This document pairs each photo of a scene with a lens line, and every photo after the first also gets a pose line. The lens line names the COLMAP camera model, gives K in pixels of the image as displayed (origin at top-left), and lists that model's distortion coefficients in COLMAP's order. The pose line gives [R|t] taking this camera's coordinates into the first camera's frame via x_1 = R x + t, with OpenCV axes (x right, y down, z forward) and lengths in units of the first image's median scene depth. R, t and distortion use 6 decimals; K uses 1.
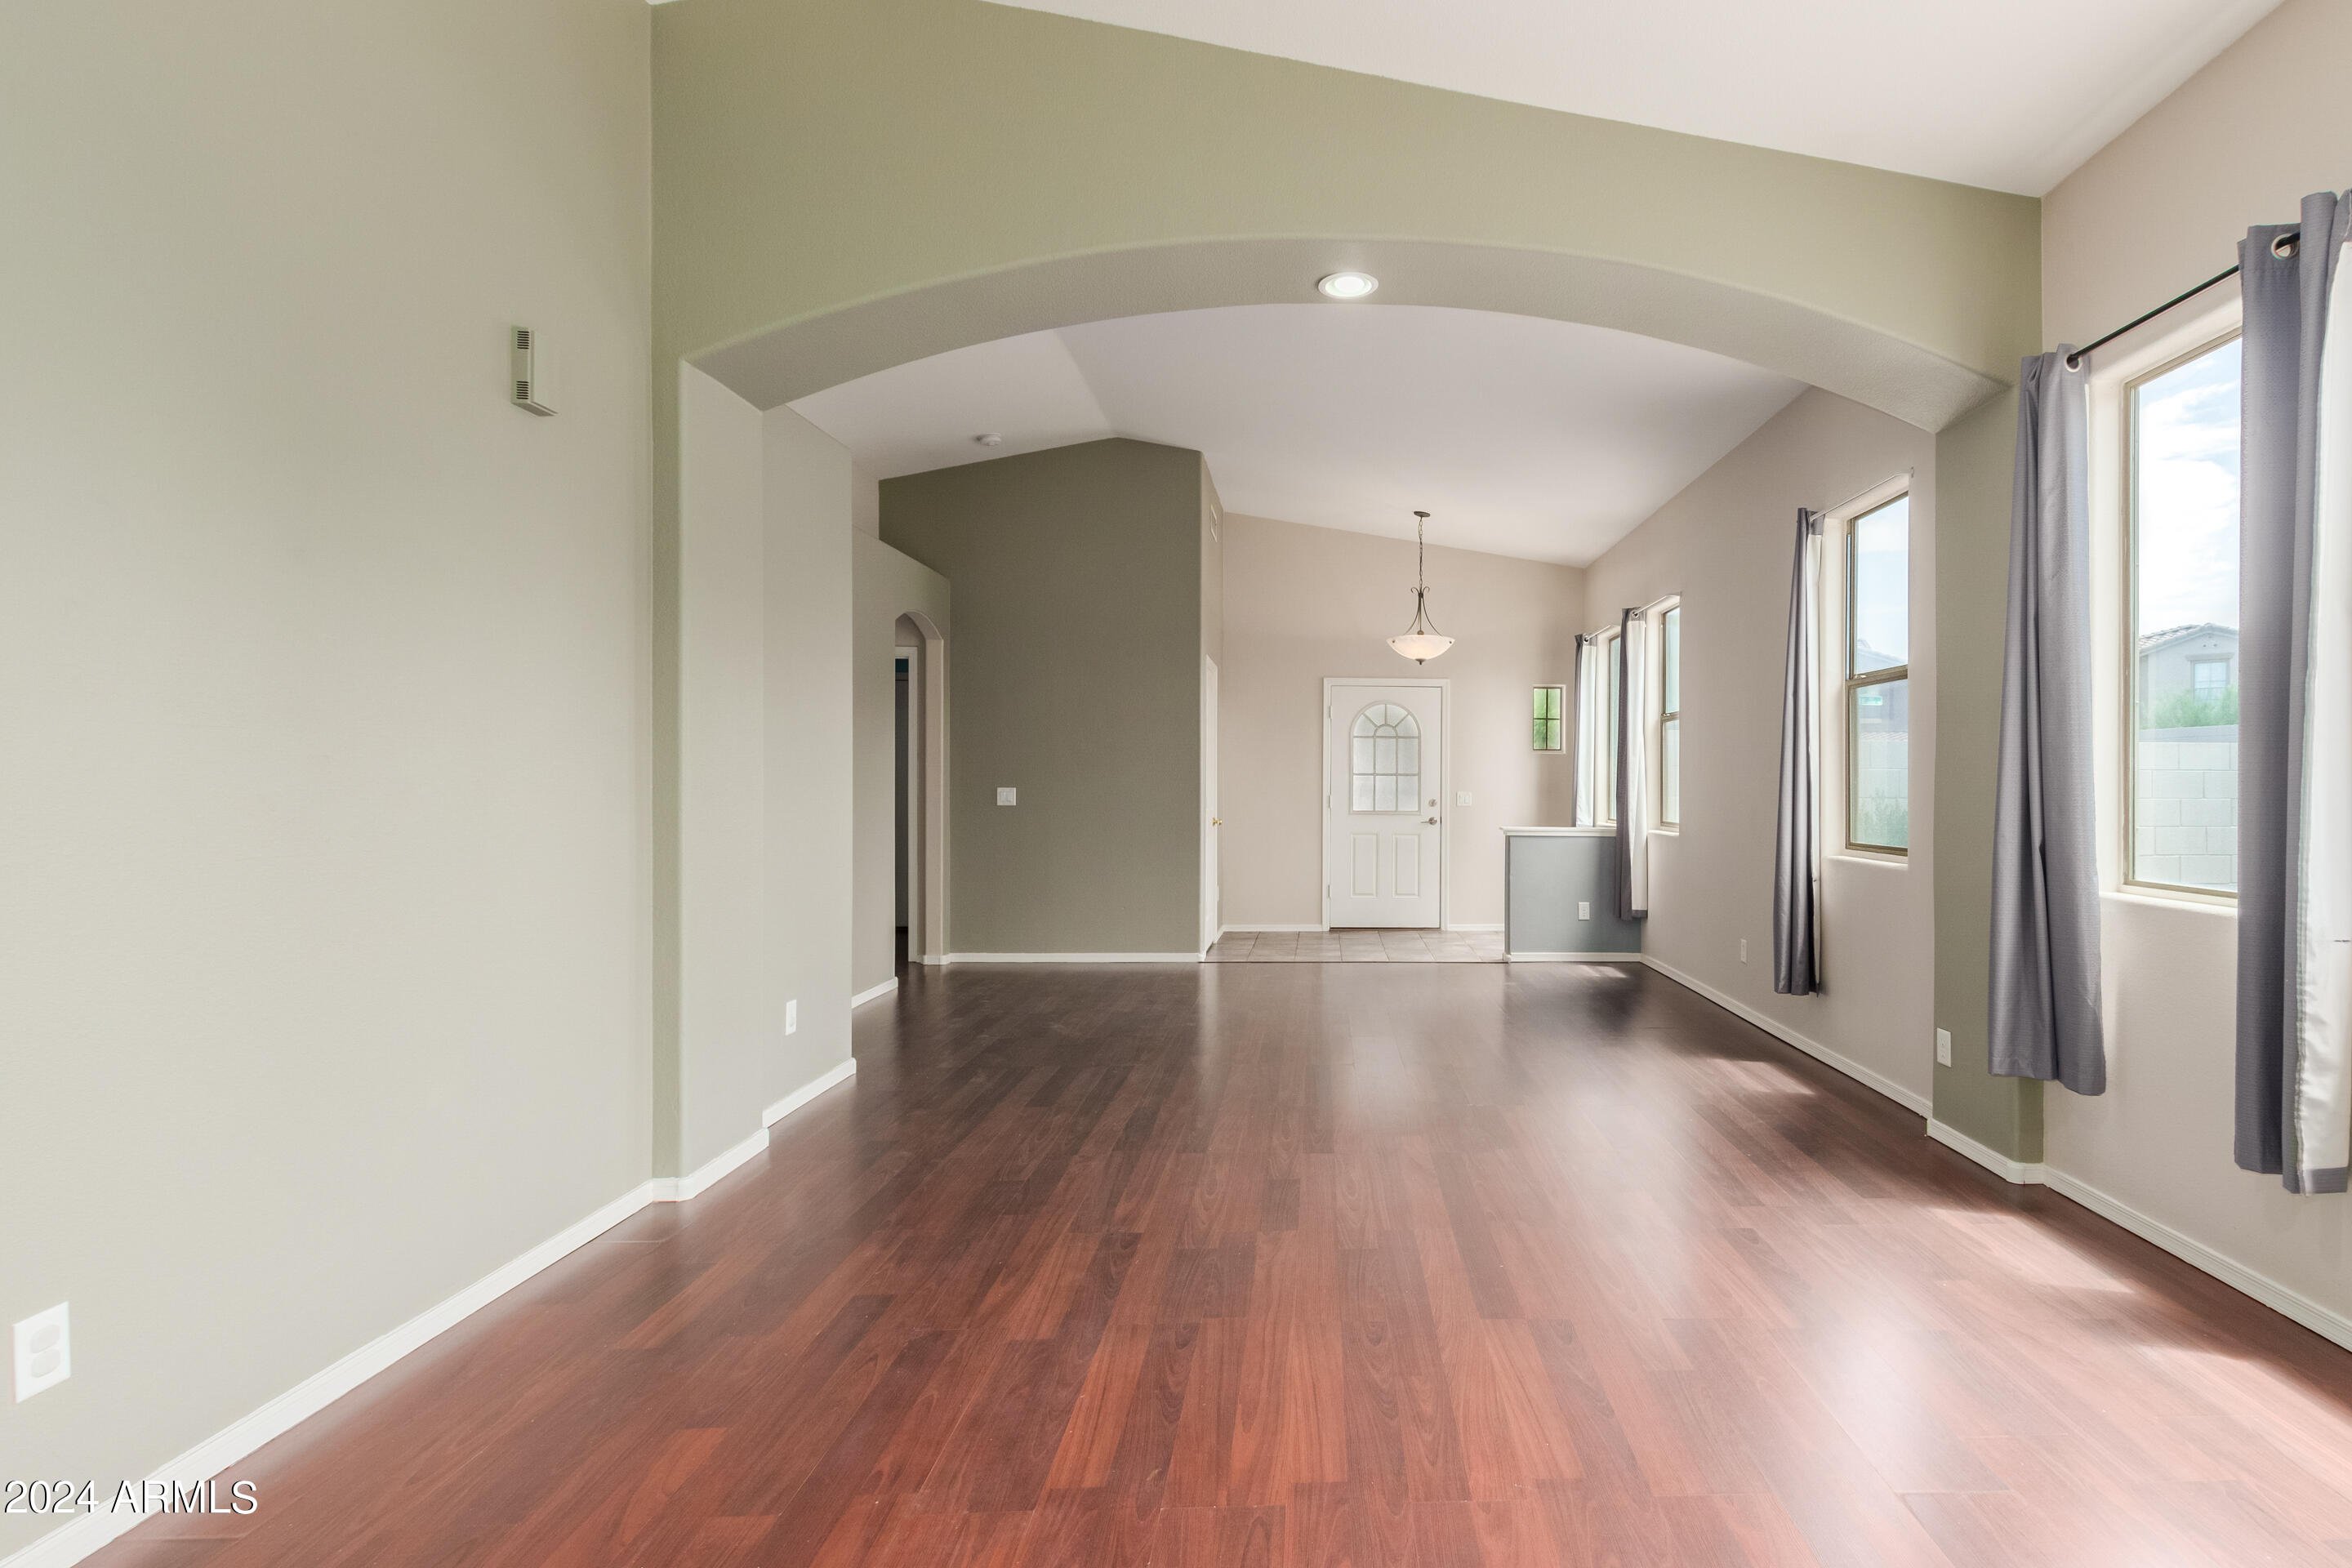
lens RADIAL K [[1169.1, 0, 1383.2], [0, 1169.1, 782.3], [0, 0, 1]] dist [0.001758, -0.000596]
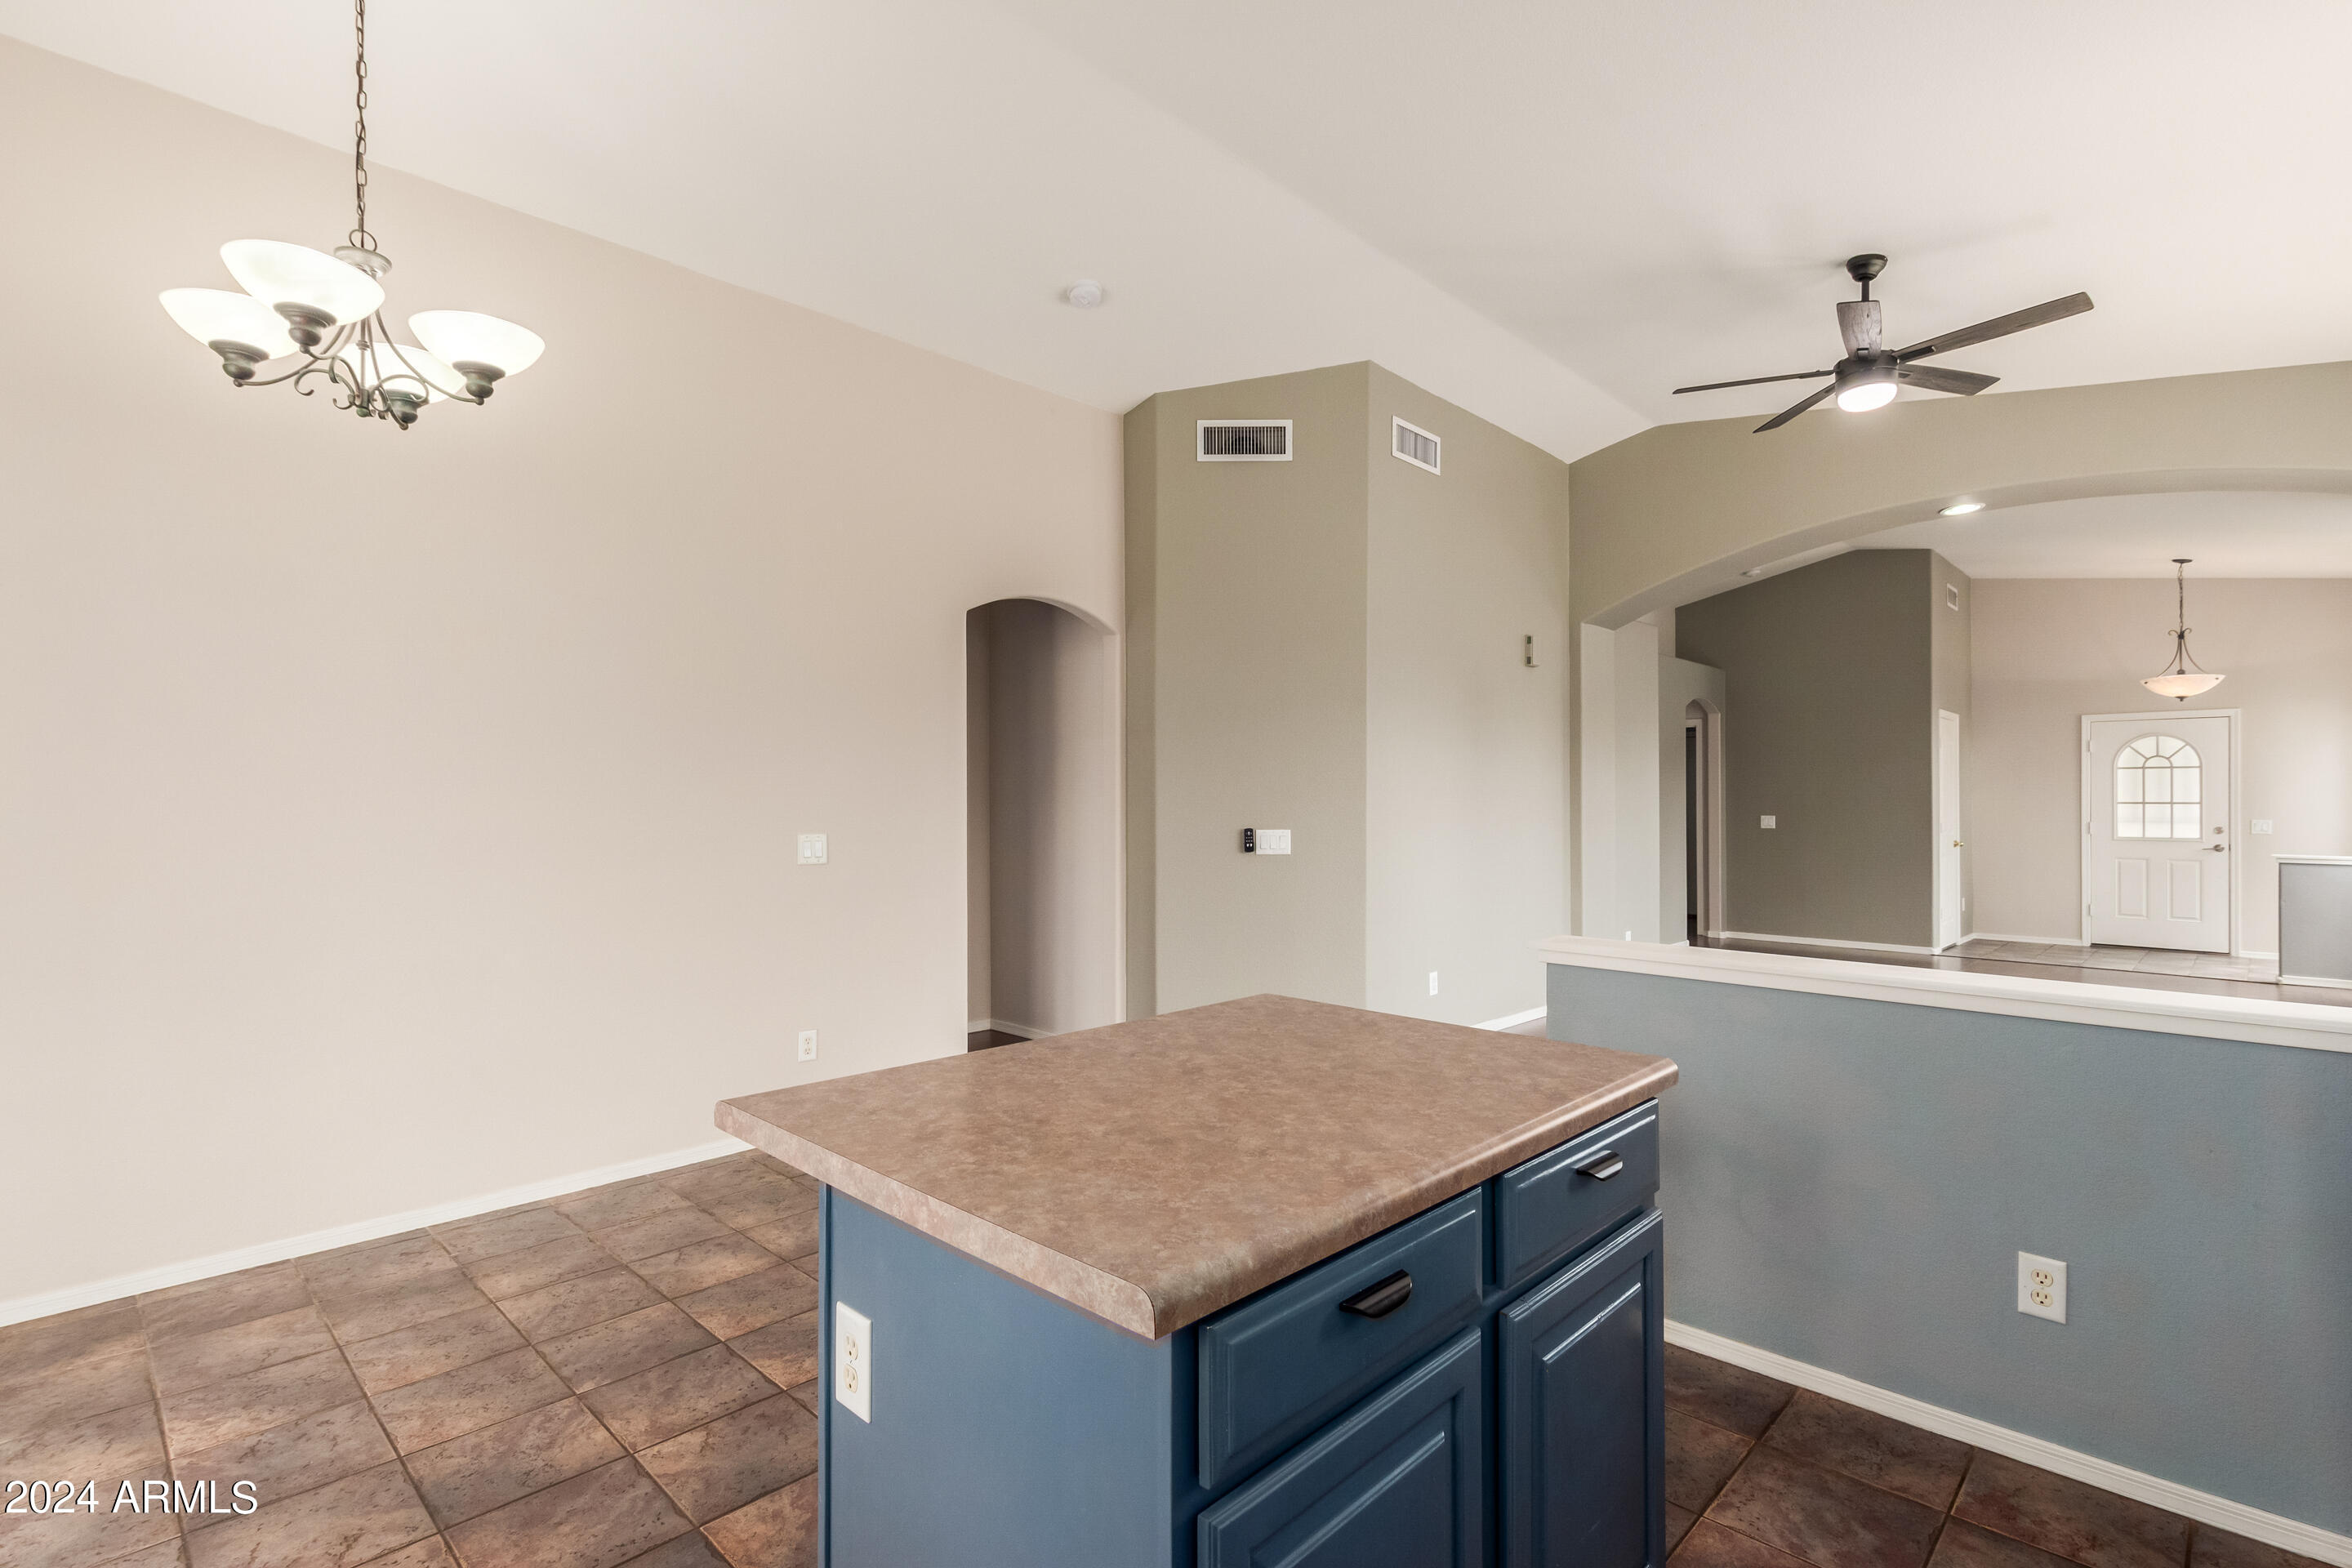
lens RADIAL K [[1111.1, 0, 1183.2], [0, 1111.1, 800.7], [0, 0, 1]] dist [0.000601, -0.001115]
pose [[0.677535, -0.007227, -0.735455, 0.181505], [0.005220, 0.999974, -0.005018, -0.010511], [0.735472, -0.000439, 0.677555, -0.413270]]
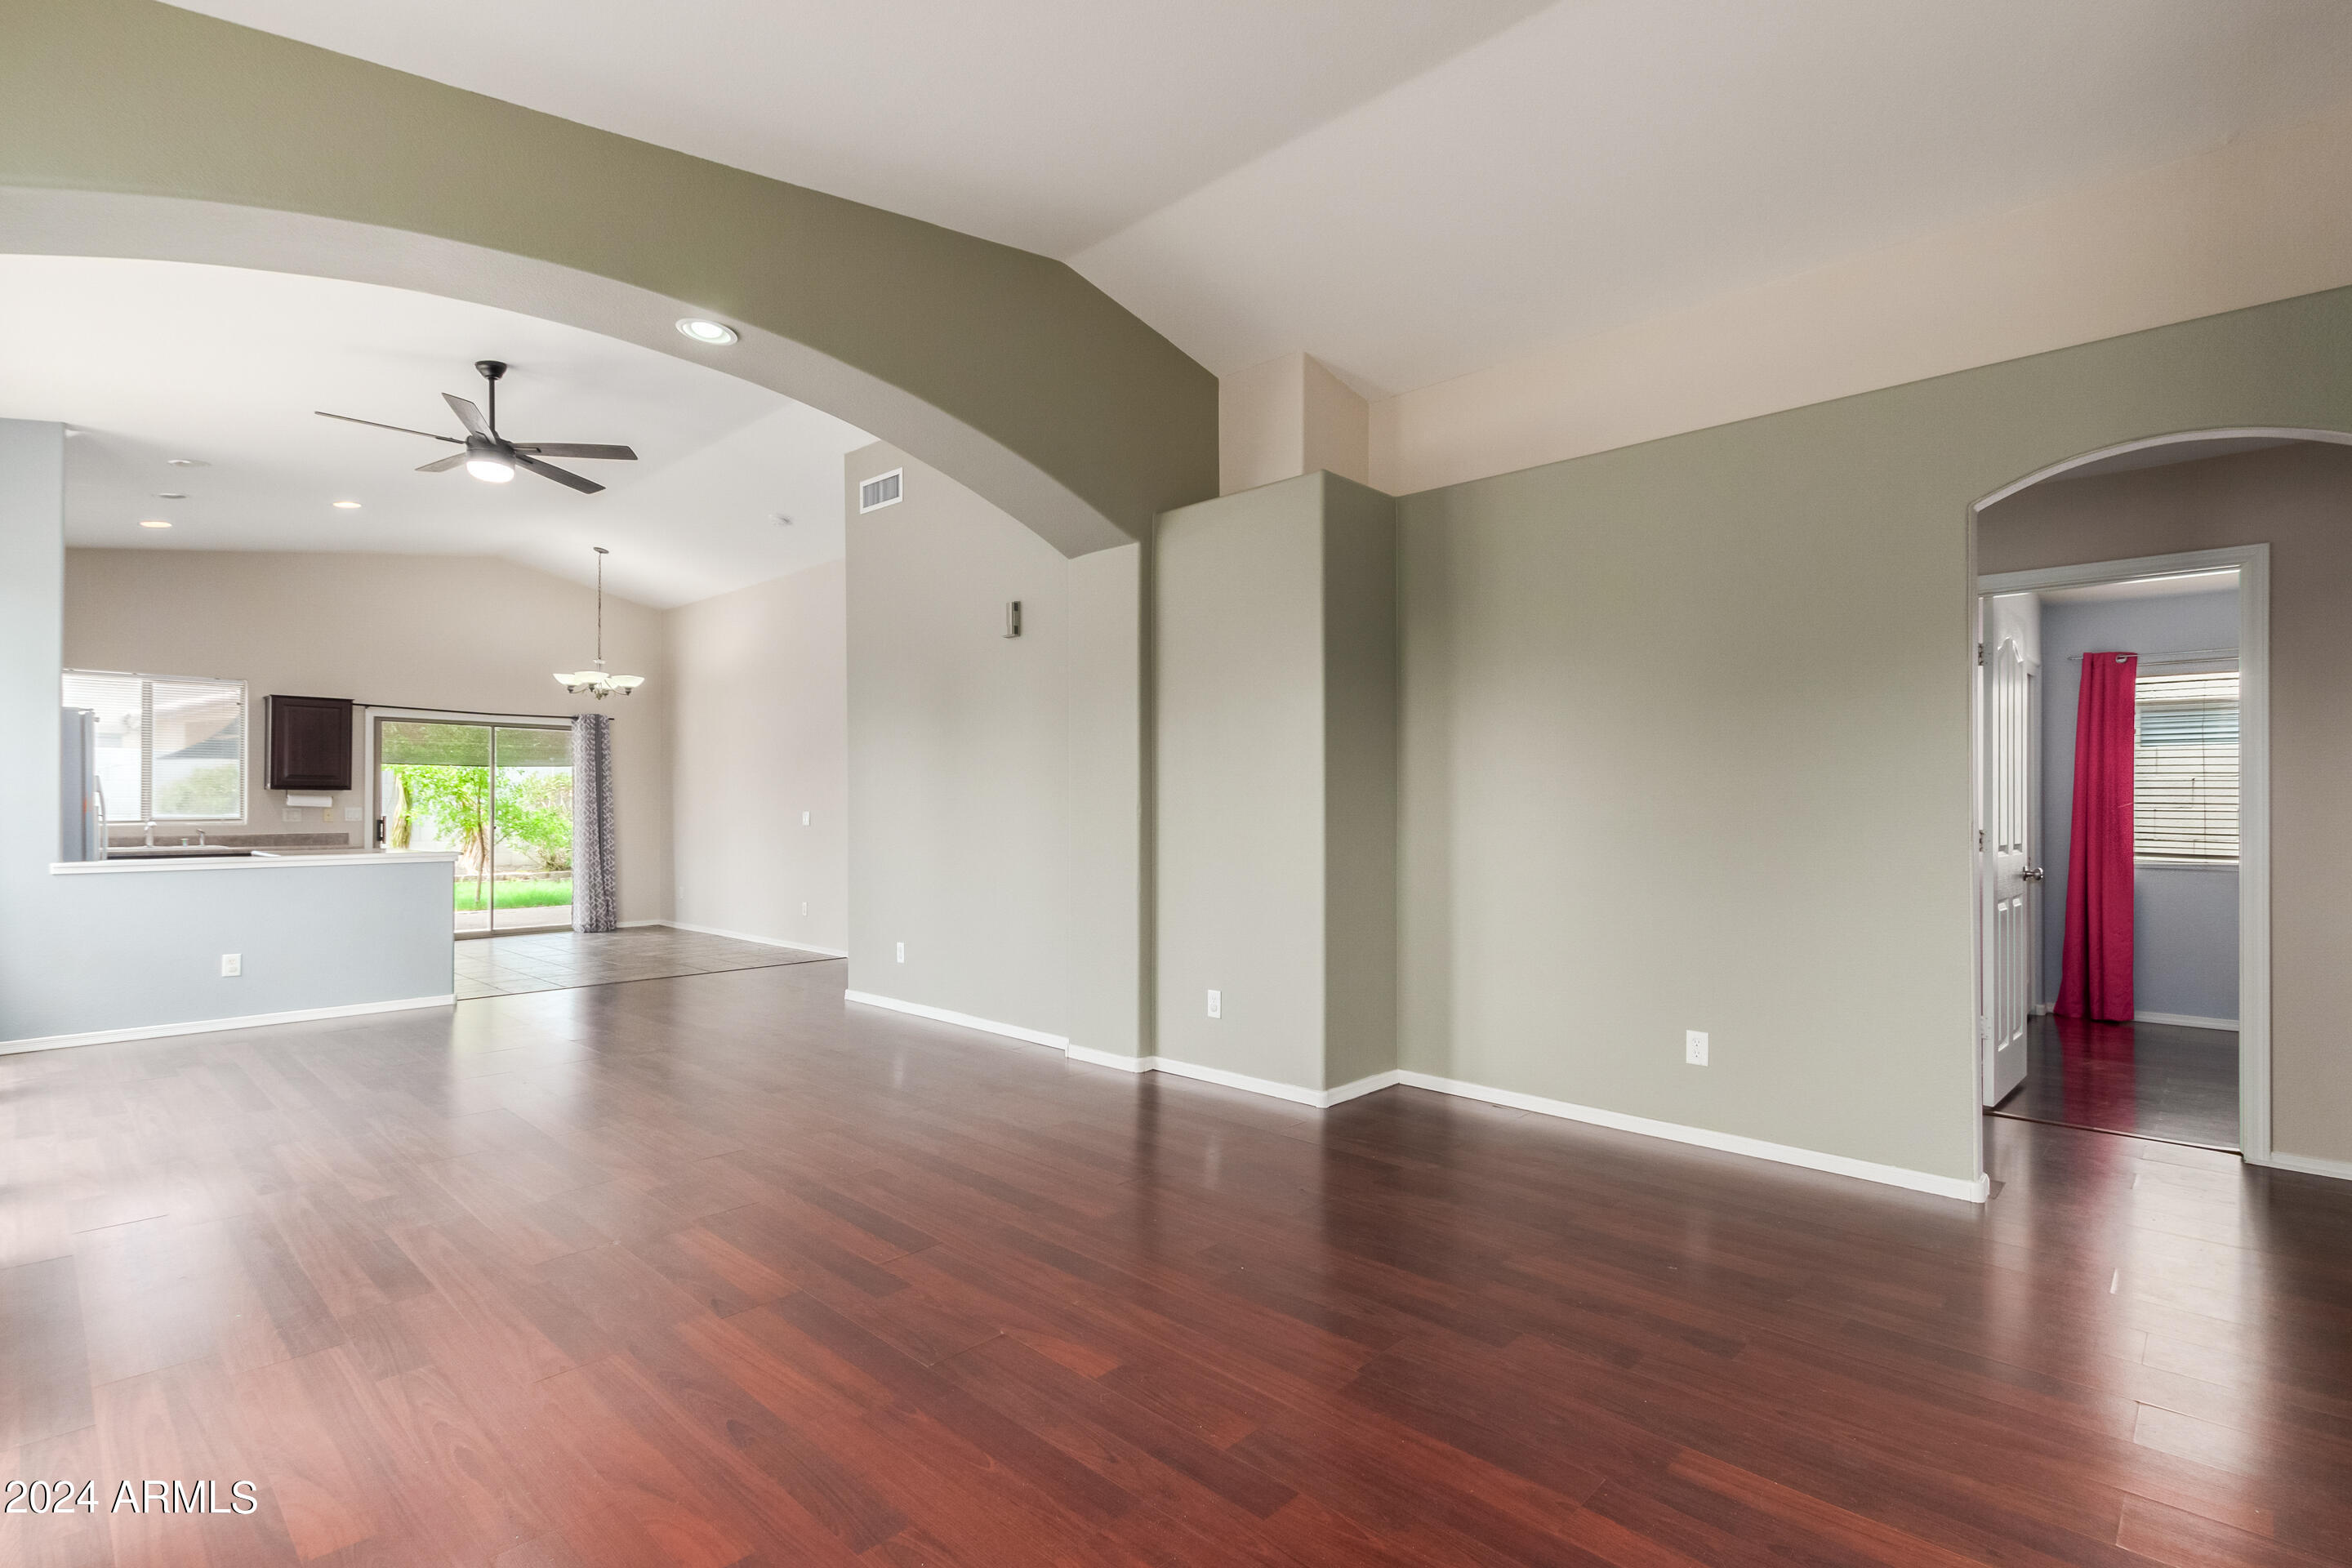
lens RADIAL K [[1103.0, 0, 1179.8], [0, 1103.0, 802.9], [0, 0, 1]] dist [0.003072, 0.000721]
pose [[-0.733317, -0.013705, -0.679749, 0.161560], [-0.007045, 0.999896, -0.012560, 0.004931], [0.679851, -0.004422, -0.733337, 0.989584]]
